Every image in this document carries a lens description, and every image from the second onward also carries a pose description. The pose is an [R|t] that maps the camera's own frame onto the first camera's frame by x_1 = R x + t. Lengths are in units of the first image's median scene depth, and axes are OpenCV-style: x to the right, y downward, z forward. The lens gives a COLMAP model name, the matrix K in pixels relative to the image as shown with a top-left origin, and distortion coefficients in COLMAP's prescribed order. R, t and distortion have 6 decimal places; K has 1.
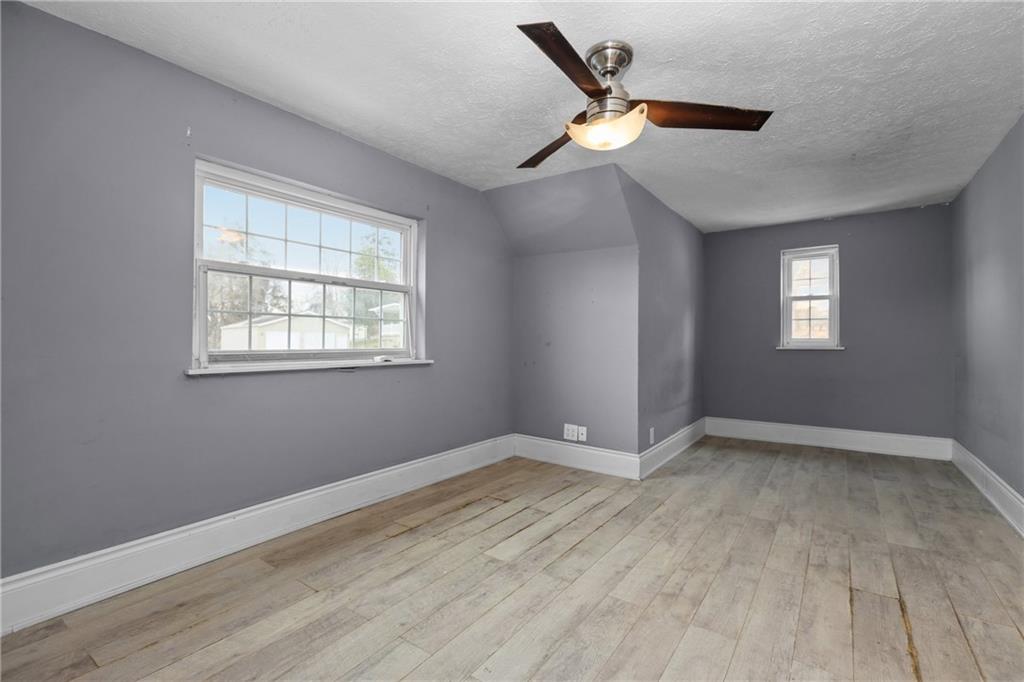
lens RADIAL K [[464.2, 0, 515.2], [0, 464.2, 339.7], [0, 0, 1]] dist [0.001239, -0.000722]
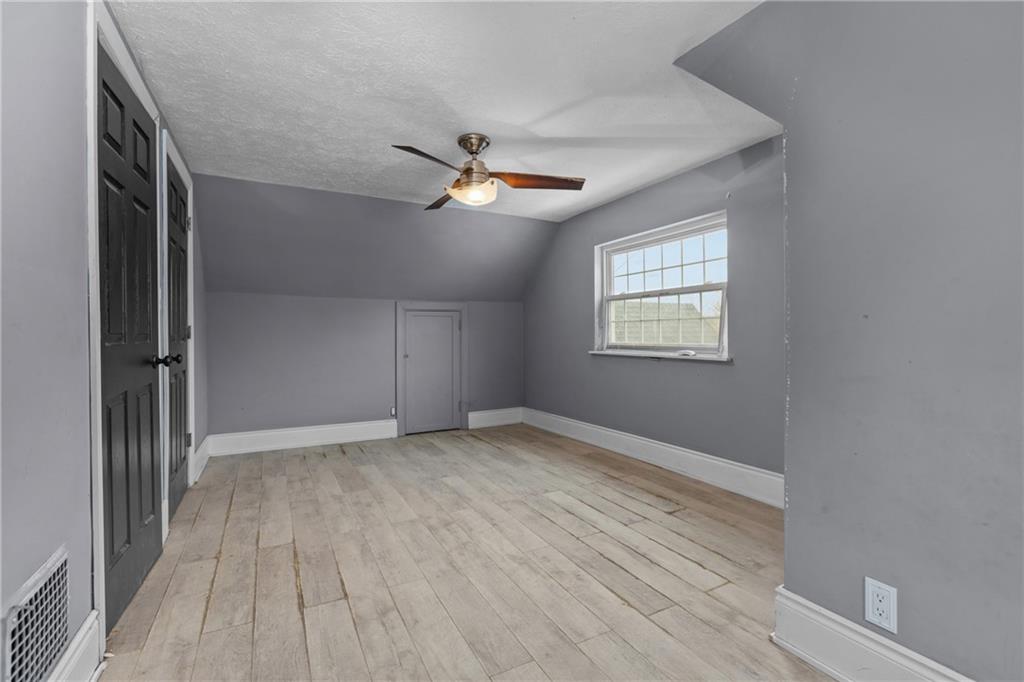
lens RADIAL K [[464.2, 0, 515.2], [0, 464.2, 339.7], [0, 0, 1]] dist [0.001239, -0.000722]
pose [[-0.455650, 0.005604, -0.890142, 1.095829], [0.004578, 0.999982, 0.003953, 0.002727], [0.890147, -0.002274, -0.455667, 1.353724]]
